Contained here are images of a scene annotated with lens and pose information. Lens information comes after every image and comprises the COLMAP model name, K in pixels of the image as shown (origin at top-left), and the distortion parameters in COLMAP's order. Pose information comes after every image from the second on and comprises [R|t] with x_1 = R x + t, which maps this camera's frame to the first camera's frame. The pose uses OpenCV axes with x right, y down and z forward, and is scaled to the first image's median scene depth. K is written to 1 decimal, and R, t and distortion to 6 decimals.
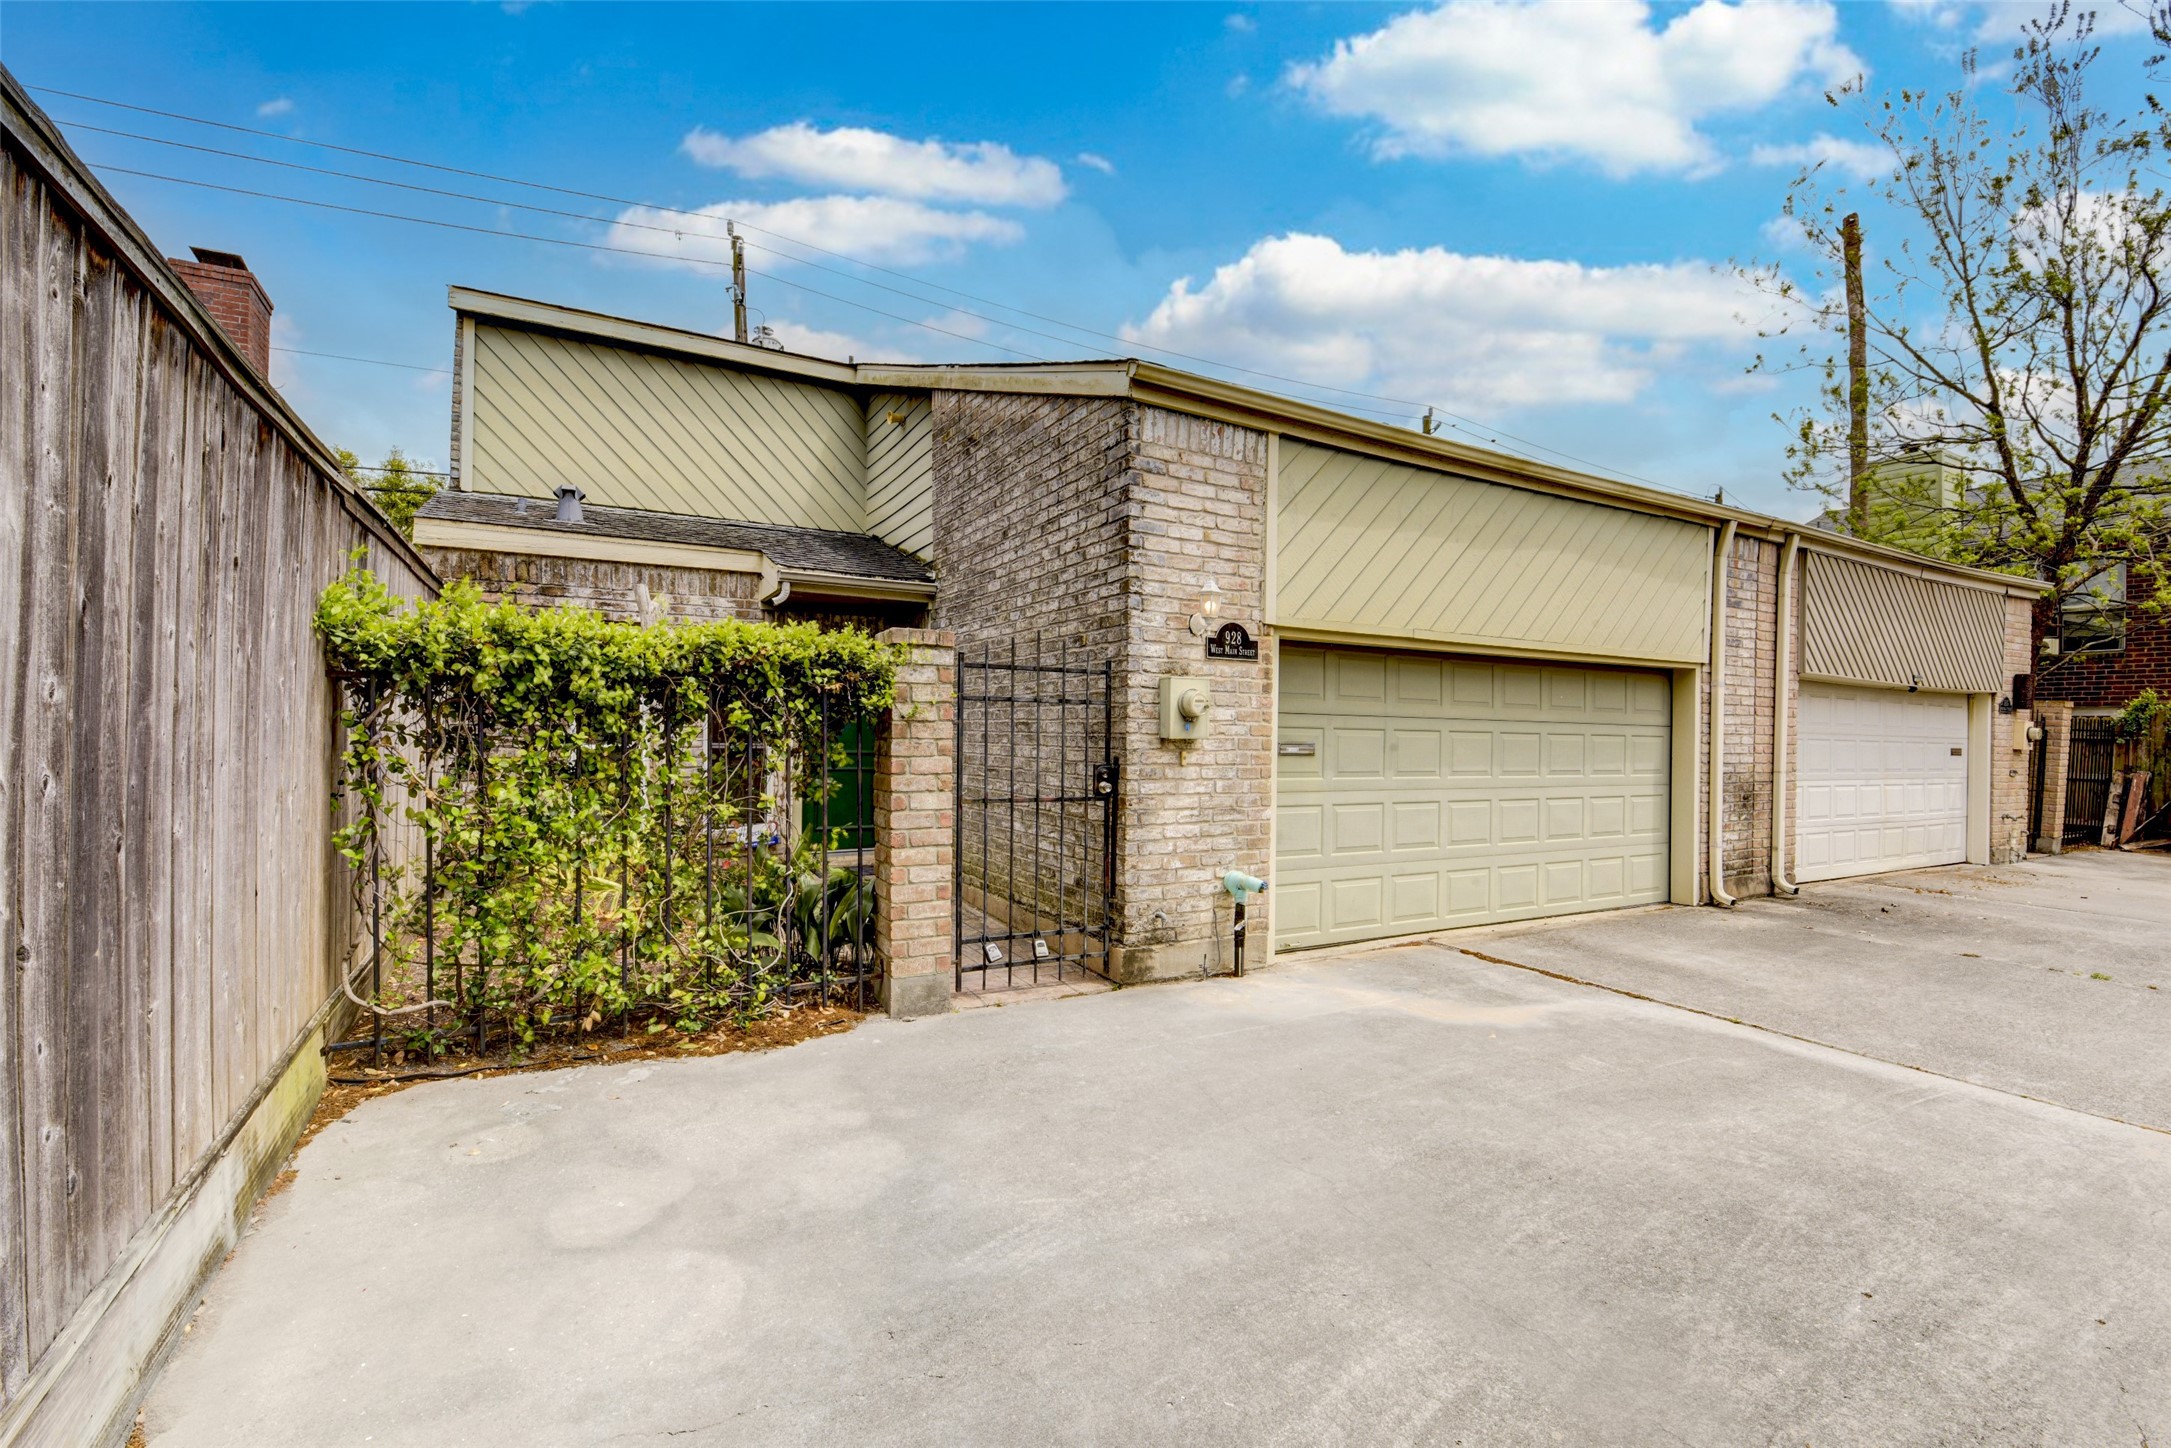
lens RADIAL K [[980.3, 0, 1086.7], [0, 980.3, 729.7], [0, 0, 1]] dist [-0.008081, -0.003269]
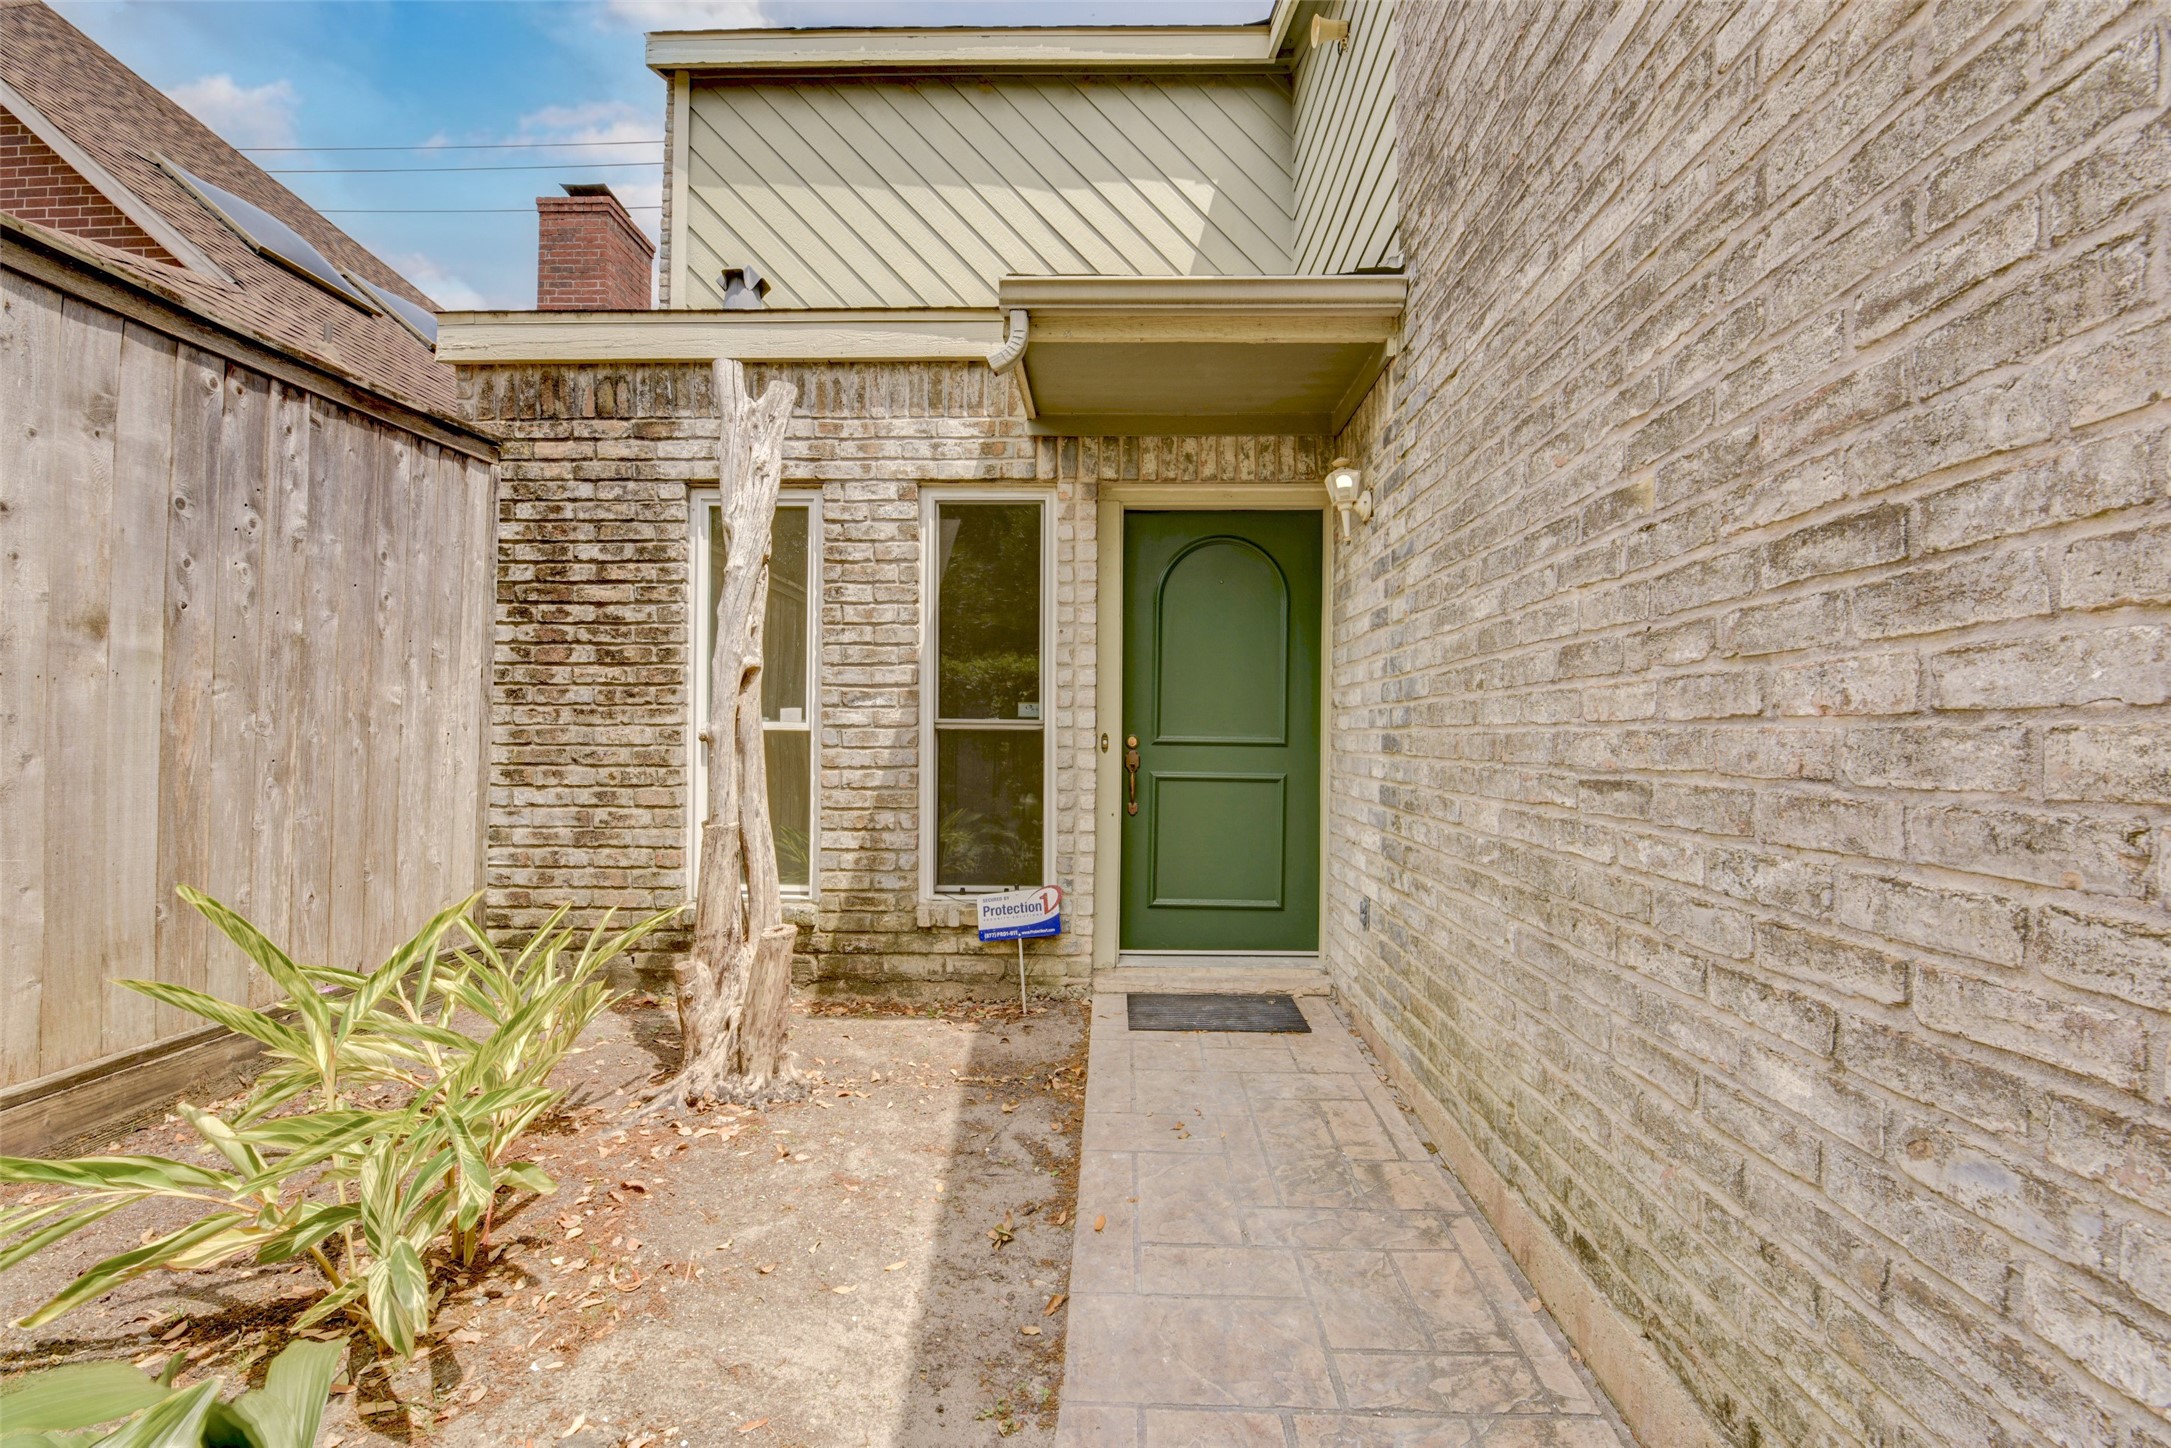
lens RADIAL K [[980.3, 0, 1091.8], [0, 980.3, 725.8], [0, 0, 1]] dist [-0.008081, -0.003269]
pose [[0.877269, -0.002586, -0.479992, -0.087081], [-0.002933, 0.999938, -0.010748, 0.020388], [0.479990, 0.010837, 0.877207, 0.630441]]
